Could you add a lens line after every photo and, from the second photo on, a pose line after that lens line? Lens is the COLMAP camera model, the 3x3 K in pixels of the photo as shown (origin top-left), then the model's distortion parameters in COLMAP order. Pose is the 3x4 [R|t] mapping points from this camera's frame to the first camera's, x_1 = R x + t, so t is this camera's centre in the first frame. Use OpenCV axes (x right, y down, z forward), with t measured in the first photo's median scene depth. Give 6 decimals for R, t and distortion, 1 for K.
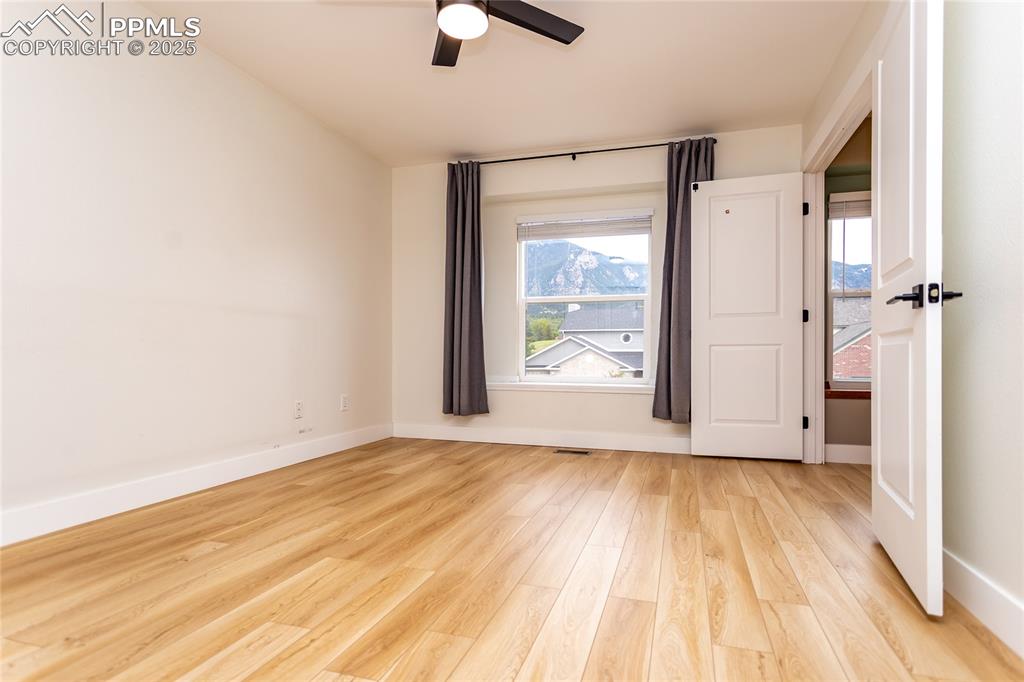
lens RADIAL K [[504.5, 0, 542.4], [0, 504.5, 355.2], [0, 0, 1]] dist [0.001252, 0.000093]
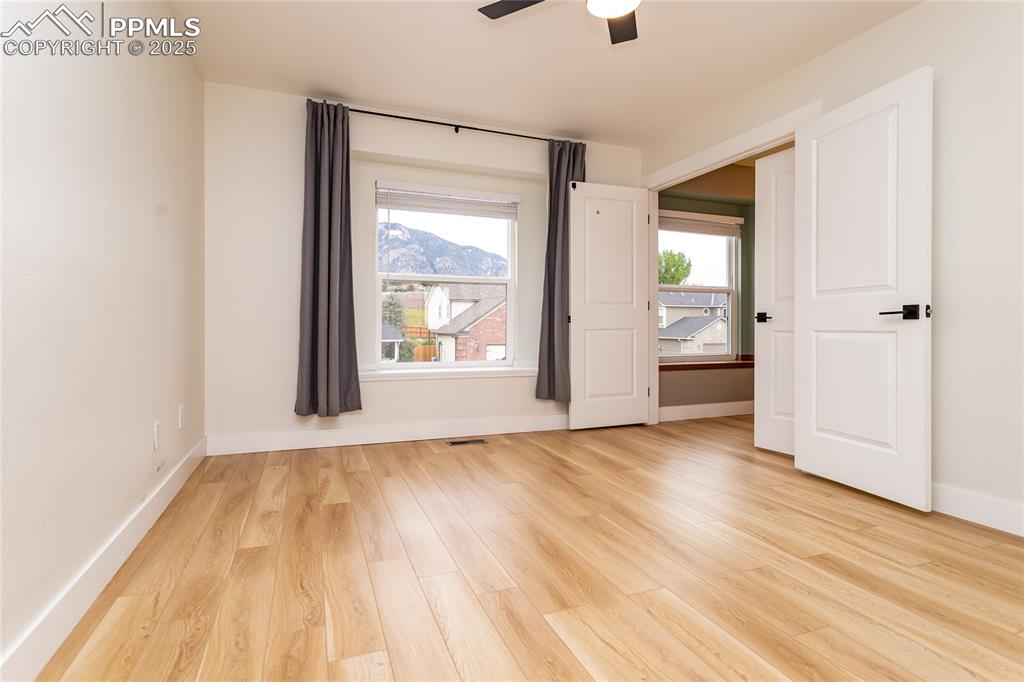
lens RADIAL K [[513.0, 0, 510.9], [0, 513.0, 324.6], [0, 0, 1]] dist [0.002572, 0.000460]
pose [[0.796422, -0.001201, 0.604740, -0.488537], [0.000744, 0.999999, 0.001007, -0.031905], [-0.604740, -0.000352, 0.796423, 0.193787]]
